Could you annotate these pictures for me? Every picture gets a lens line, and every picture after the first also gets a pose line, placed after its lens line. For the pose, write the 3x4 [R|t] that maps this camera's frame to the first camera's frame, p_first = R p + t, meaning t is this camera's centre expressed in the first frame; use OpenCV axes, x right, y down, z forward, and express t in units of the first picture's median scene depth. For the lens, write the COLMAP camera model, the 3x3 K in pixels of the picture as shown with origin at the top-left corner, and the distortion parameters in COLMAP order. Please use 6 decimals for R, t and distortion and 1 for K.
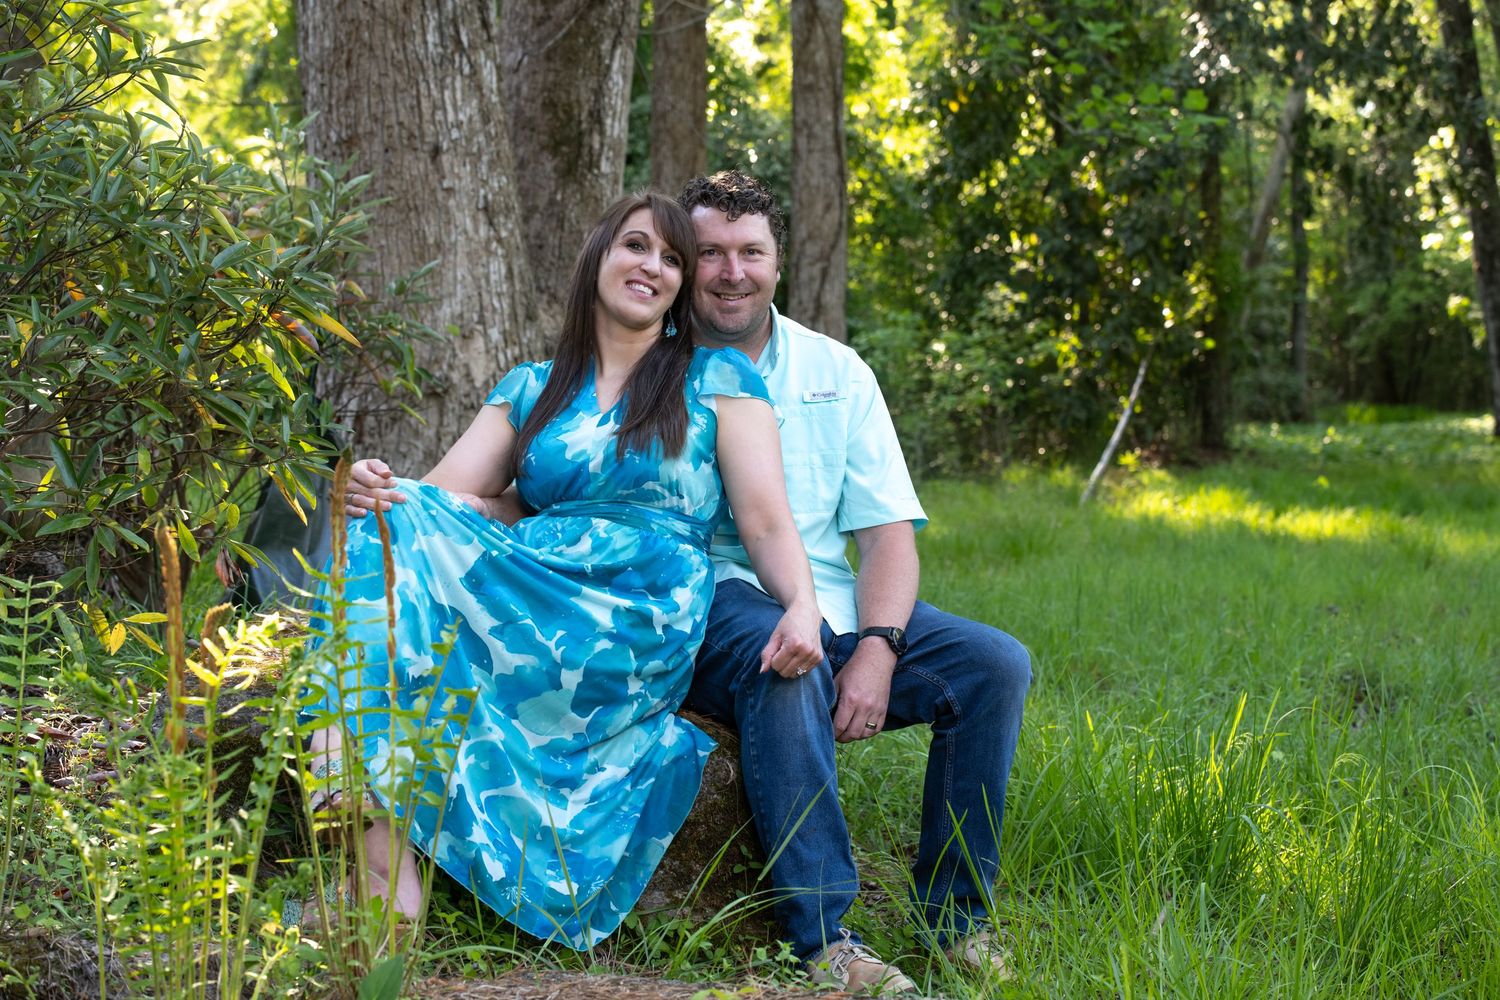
lens RADIAL K [[3001.4, 0, 750.2], [0, 3001.4, 500.1], [0, 0, 1]] dist [-0.189202, 0.000000]
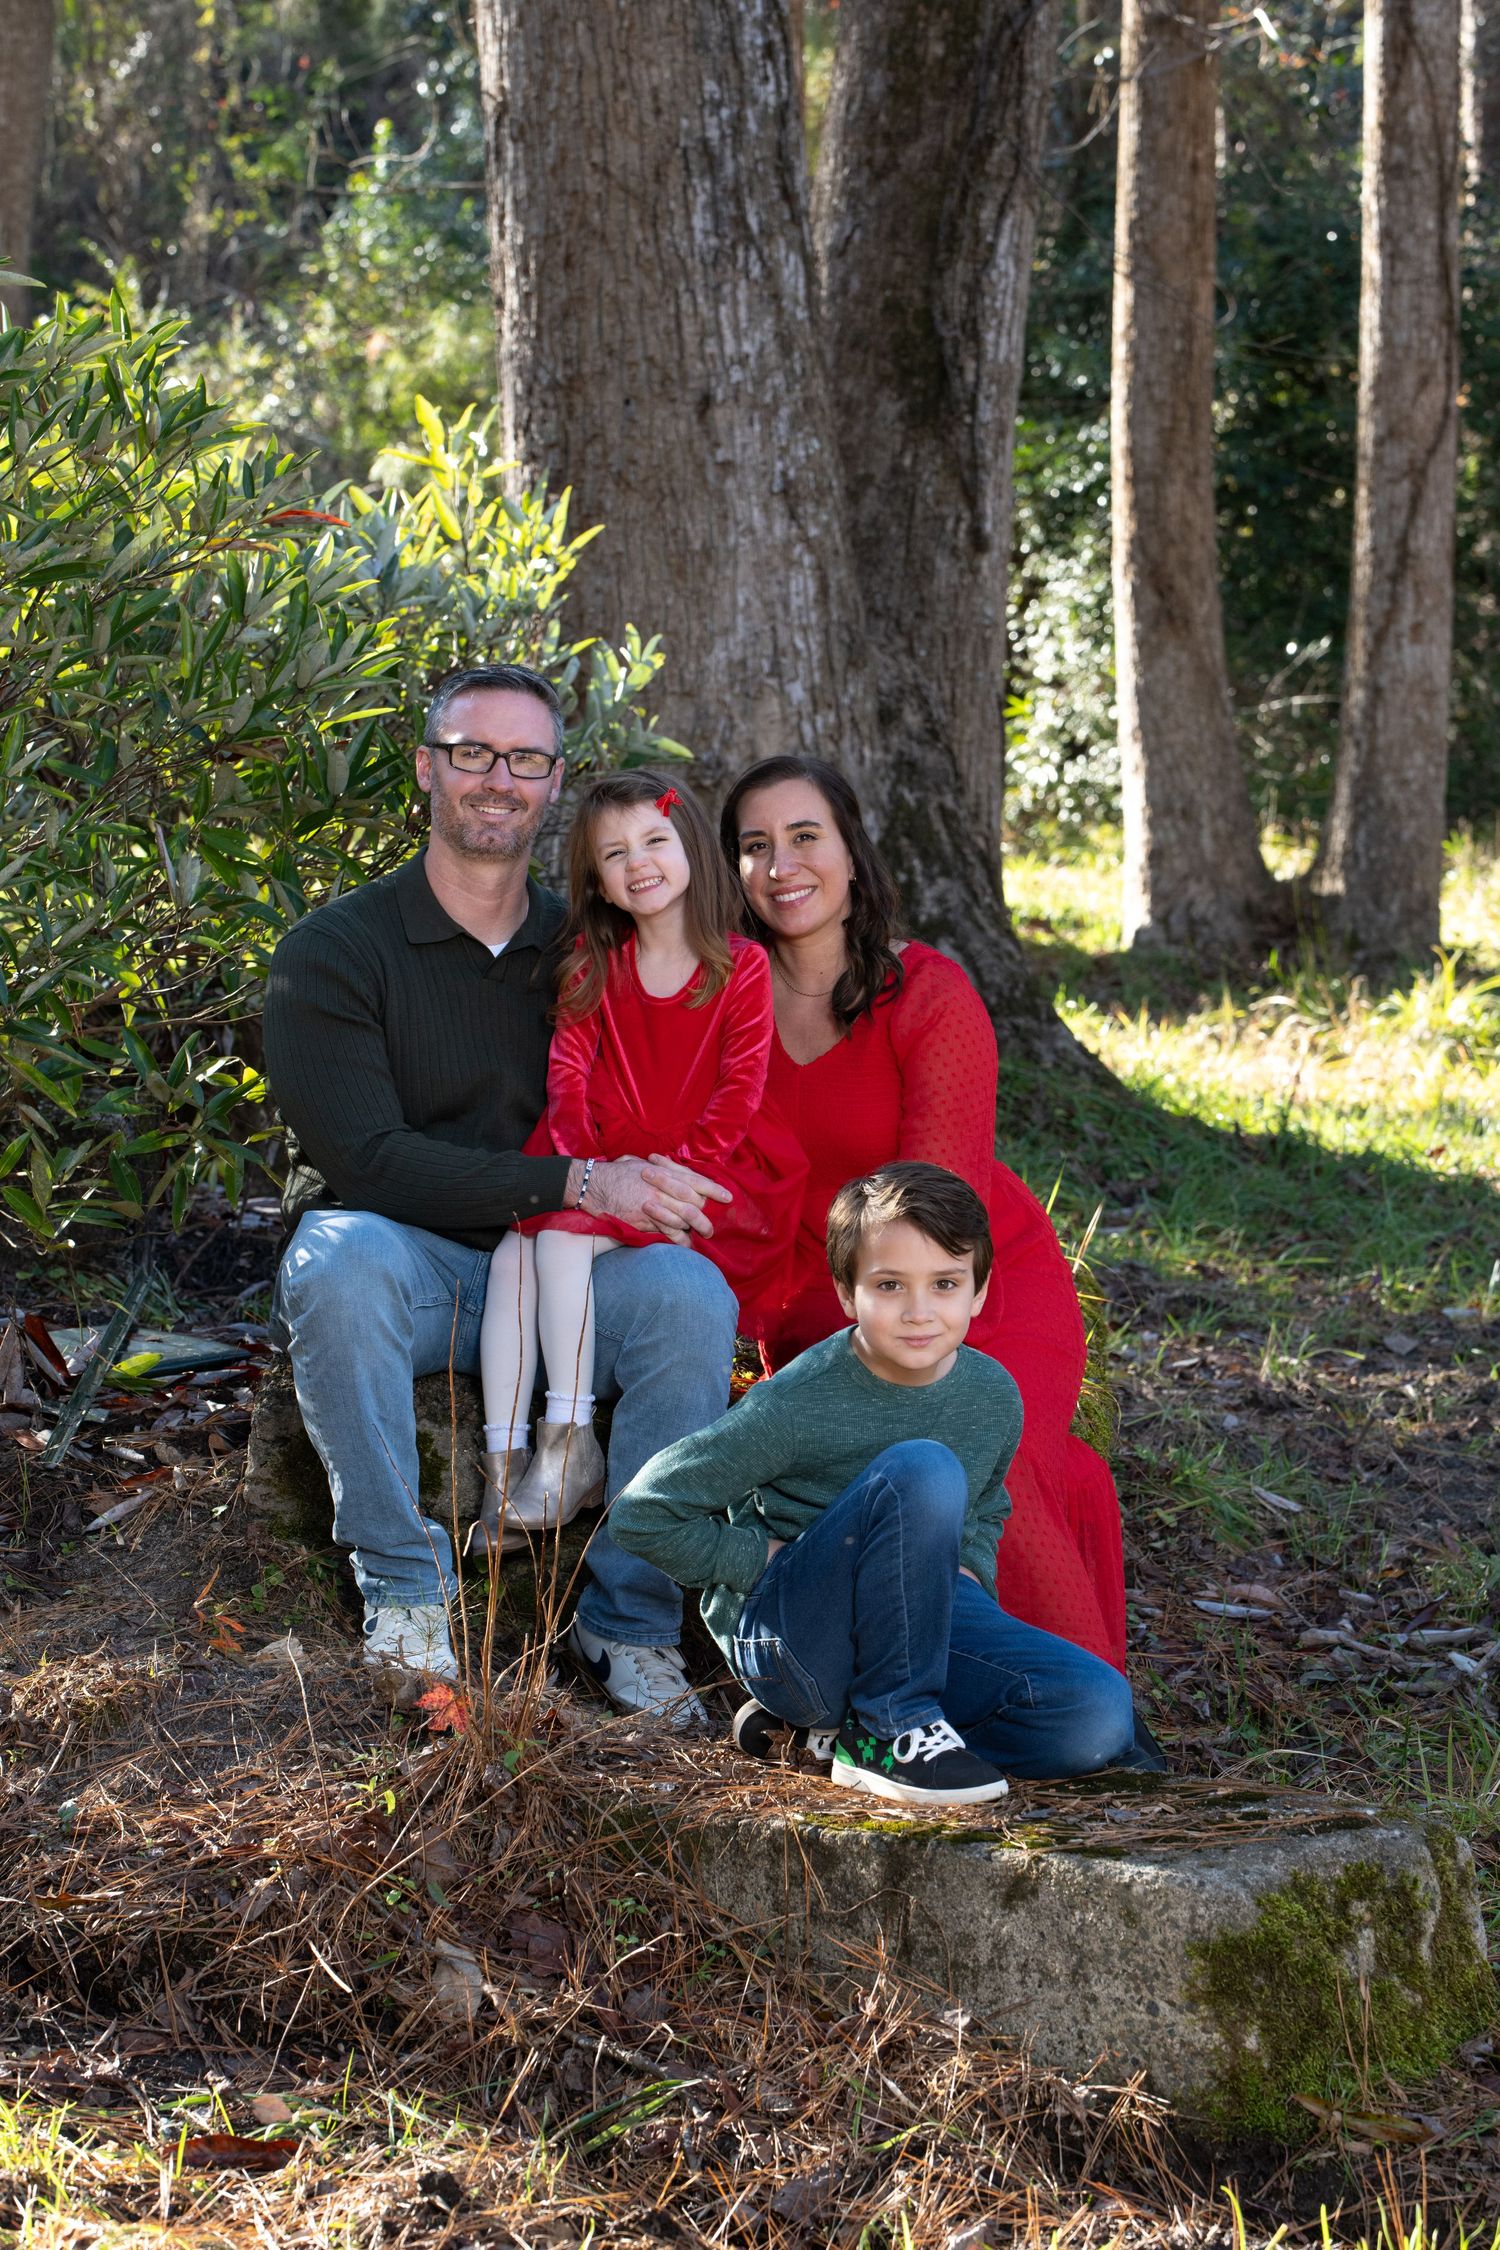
lens RADIAL K [[6061.4, 0, 749.3], [0, 6061.4, 1125.0], [0, 0, 1]] dist [-0.044537, 0.000000]
pose [[0.993314, 0.021653, -0.113396, 0.051667], [-0.014343, 0.997789, 0.064889, -0.047228], [0.114550, -0.062829, 0.991429, -0.272867]]
